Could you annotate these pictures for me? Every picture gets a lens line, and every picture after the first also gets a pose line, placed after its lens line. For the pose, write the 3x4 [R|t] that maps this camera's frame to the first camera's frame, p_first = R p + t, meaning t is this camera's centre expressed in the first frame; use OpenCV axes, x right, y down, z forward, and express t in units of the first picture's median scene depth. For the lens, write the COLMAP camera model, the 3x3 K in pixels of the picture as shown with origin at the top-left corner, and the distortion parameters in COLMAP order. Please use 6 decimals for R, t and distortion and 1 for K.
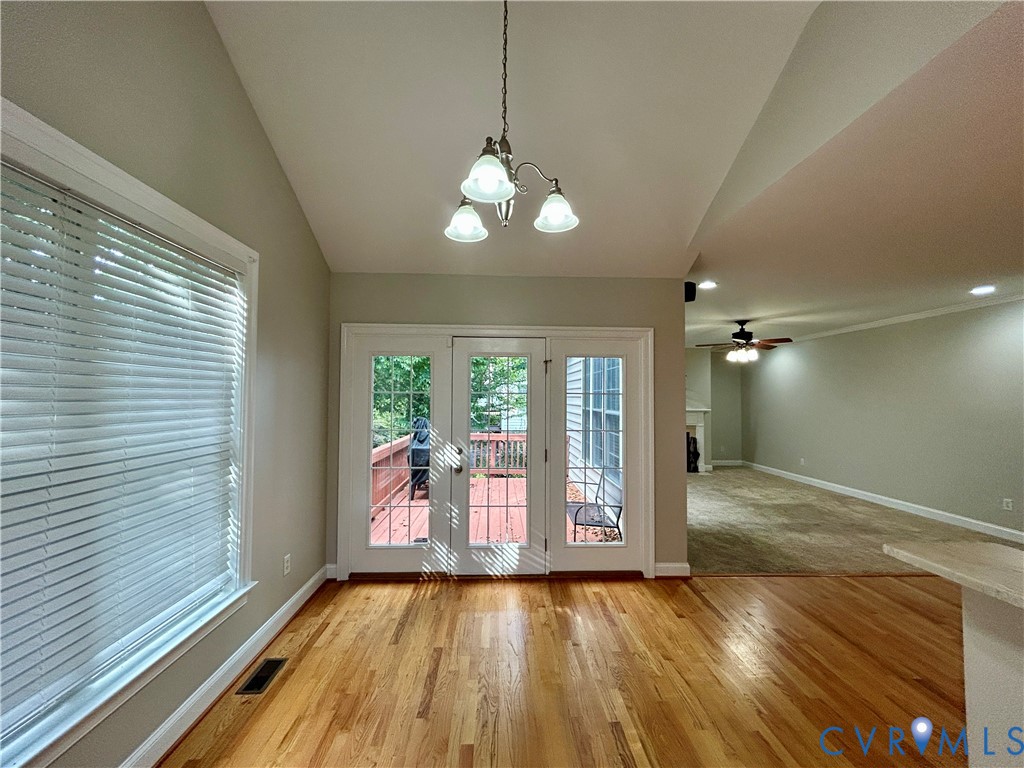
lens RADIAL K [[417.1, 0, 512.0], [0, 417.1, 384.0], [0, 0, 1]] dist [-0.000973, -0.000124]
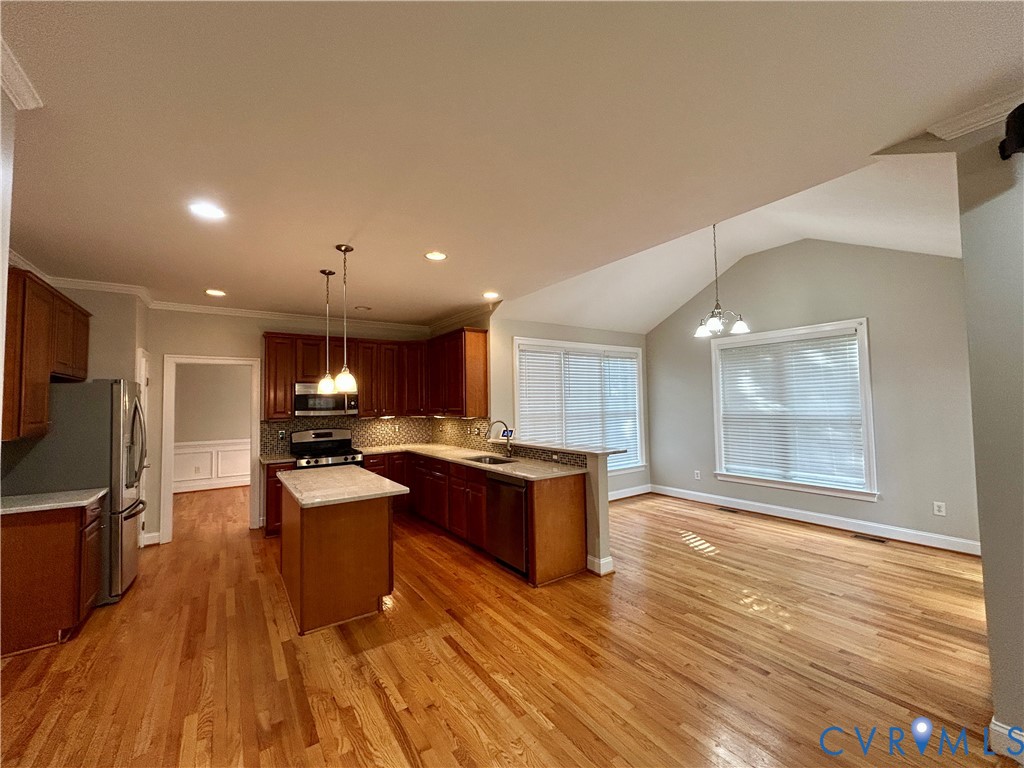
lens RADIAL K [[417.1, 0, 512.0], [0, 417.1, 384.0], [0, 0, 1]] dist [-0.000973, -0.000124]
pose [[-0.844438, -0.016452, -0.535400, 1.694057], [0.031680, 0.996245, -0.080579, 0.079409], [0.534715, -0.085005, -0.840746, 1.651714]]
